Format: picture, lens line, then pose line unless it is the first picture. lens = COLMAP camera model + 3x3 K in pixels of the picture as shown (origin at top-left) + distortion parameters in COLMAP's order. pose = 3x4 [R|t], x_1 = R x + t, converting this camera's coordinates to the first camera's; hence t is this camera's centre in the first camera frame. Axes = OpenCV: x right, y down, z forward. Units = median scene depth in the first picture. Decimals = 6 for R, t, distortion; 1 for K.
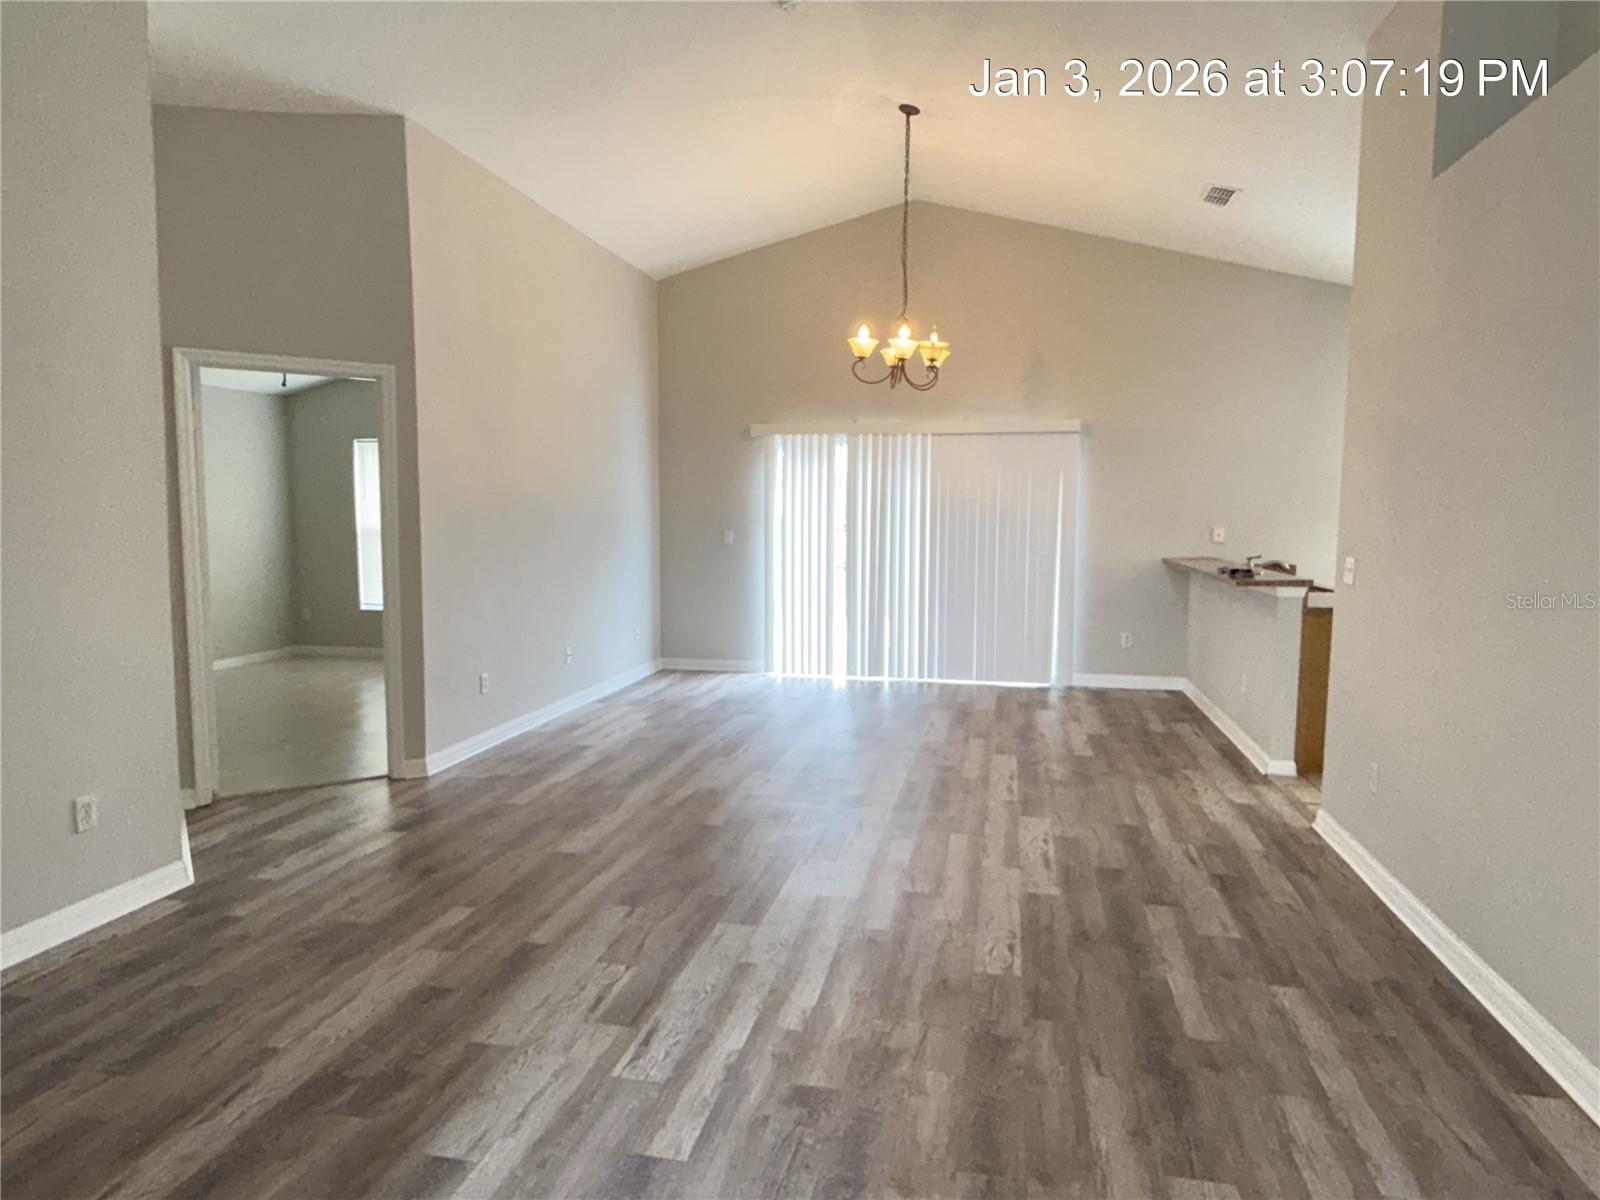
lens RADIAL K [[987.2, 0, 811.3], [0, 987.2, 591.2], [0, 0, 1]] dist [-0.005717, 0.009280]
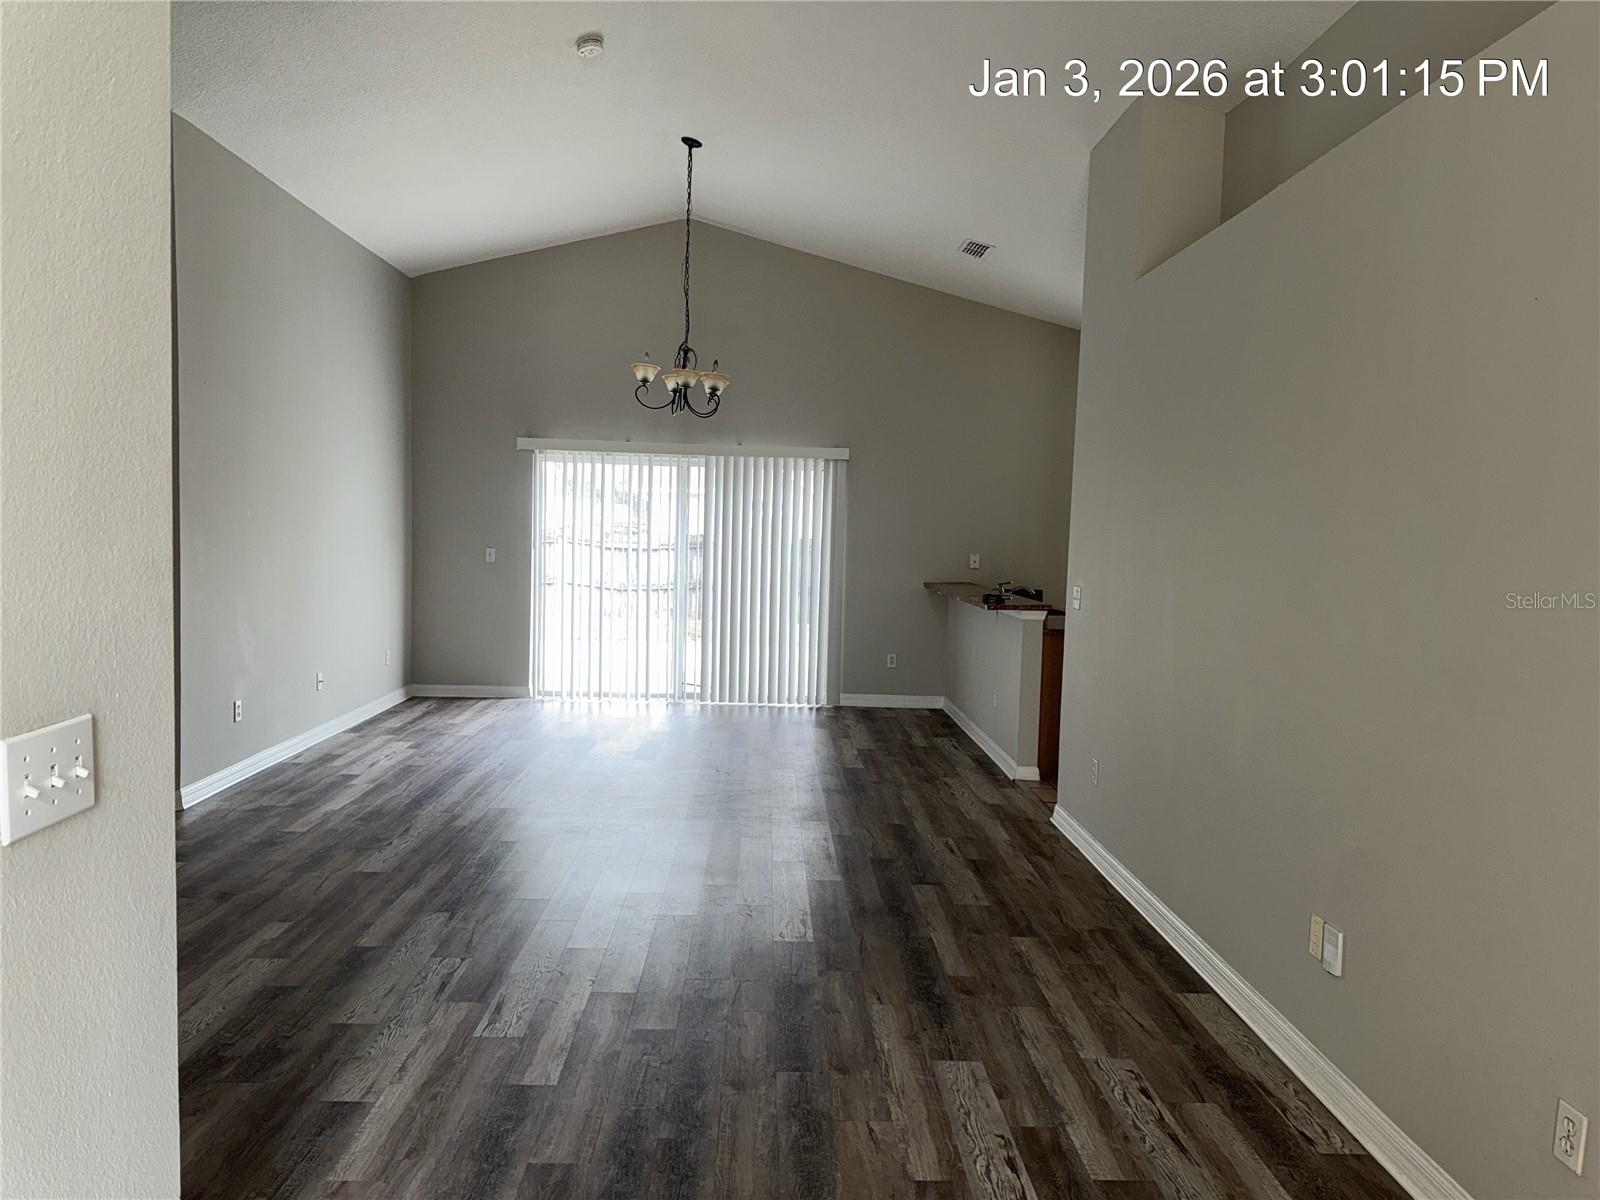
lens RADIAL K [[1112.2, 0, 796.2], [0, 1112.2, 604.2], [0, 0, 1]] dist [0.007538, -0.009253]
pose [[0.973687, 0.004371, 0.227848, -0.102334], [-0.002476, 0.999960, -0.008604, -0.000340], [-0.227876, 0.007813, 0.973659, -0.264905]]
